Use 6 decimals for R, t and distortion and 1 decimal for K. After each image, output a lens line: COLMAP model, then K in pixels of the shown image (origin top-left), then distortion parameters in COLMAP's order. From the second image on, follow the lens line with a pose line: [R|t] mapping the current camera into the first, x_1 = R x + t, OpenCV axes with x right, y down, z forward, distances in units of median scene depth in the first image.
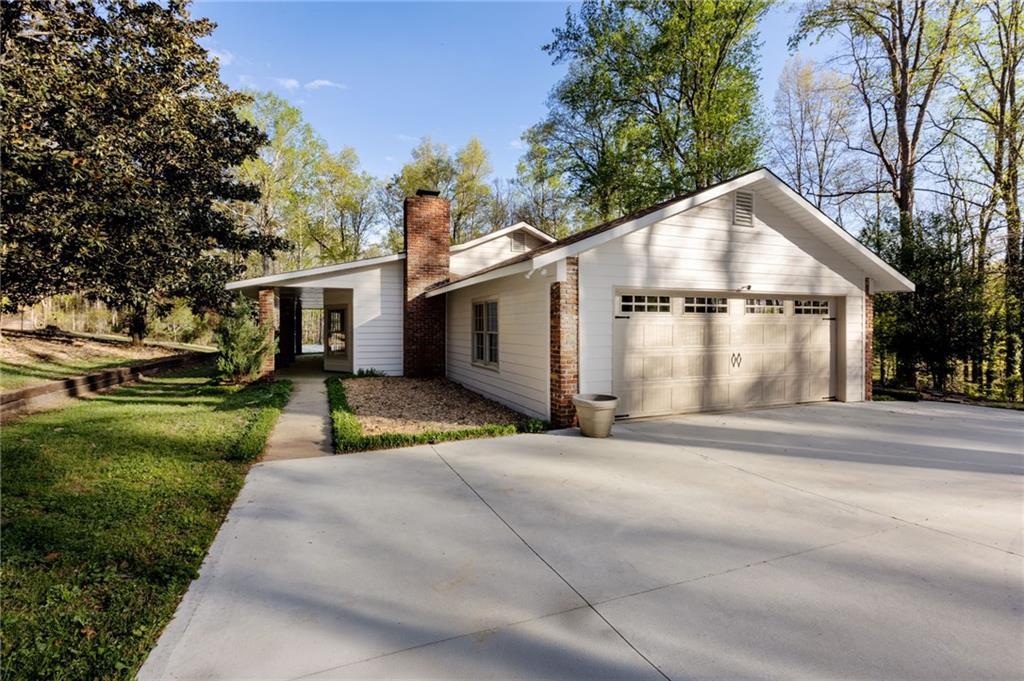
lens RADIAL K [[451.8, 0, 510.8], [0, 451.8, 334.9], [0, 0, 1]] dist [-0.001585, -0.000049]
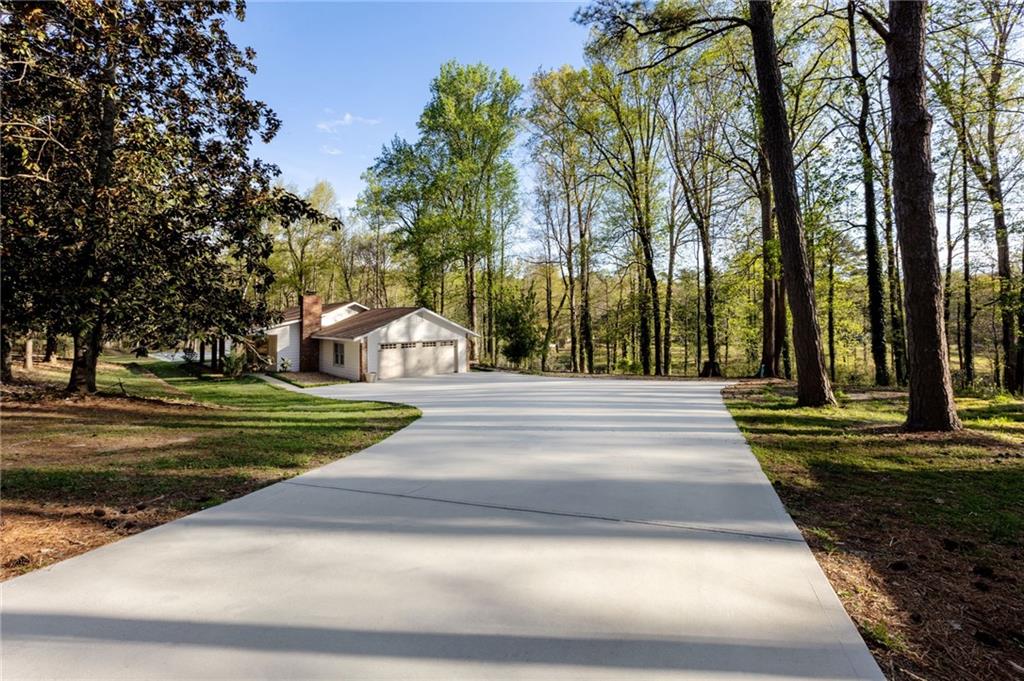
lens RADIAL K [[451.8, 0, 510.8], [0, 451.8, 334.9], [0, 0, 1]] dist [-0.001585, -0.000049]
pose [[0.946505, -0.014566, 0.322360, 0.049365], [0.011123, 0.999860, 0.012520, -0.141147], [-0.322497, -0.008265, 0.946534, -1.936287]]
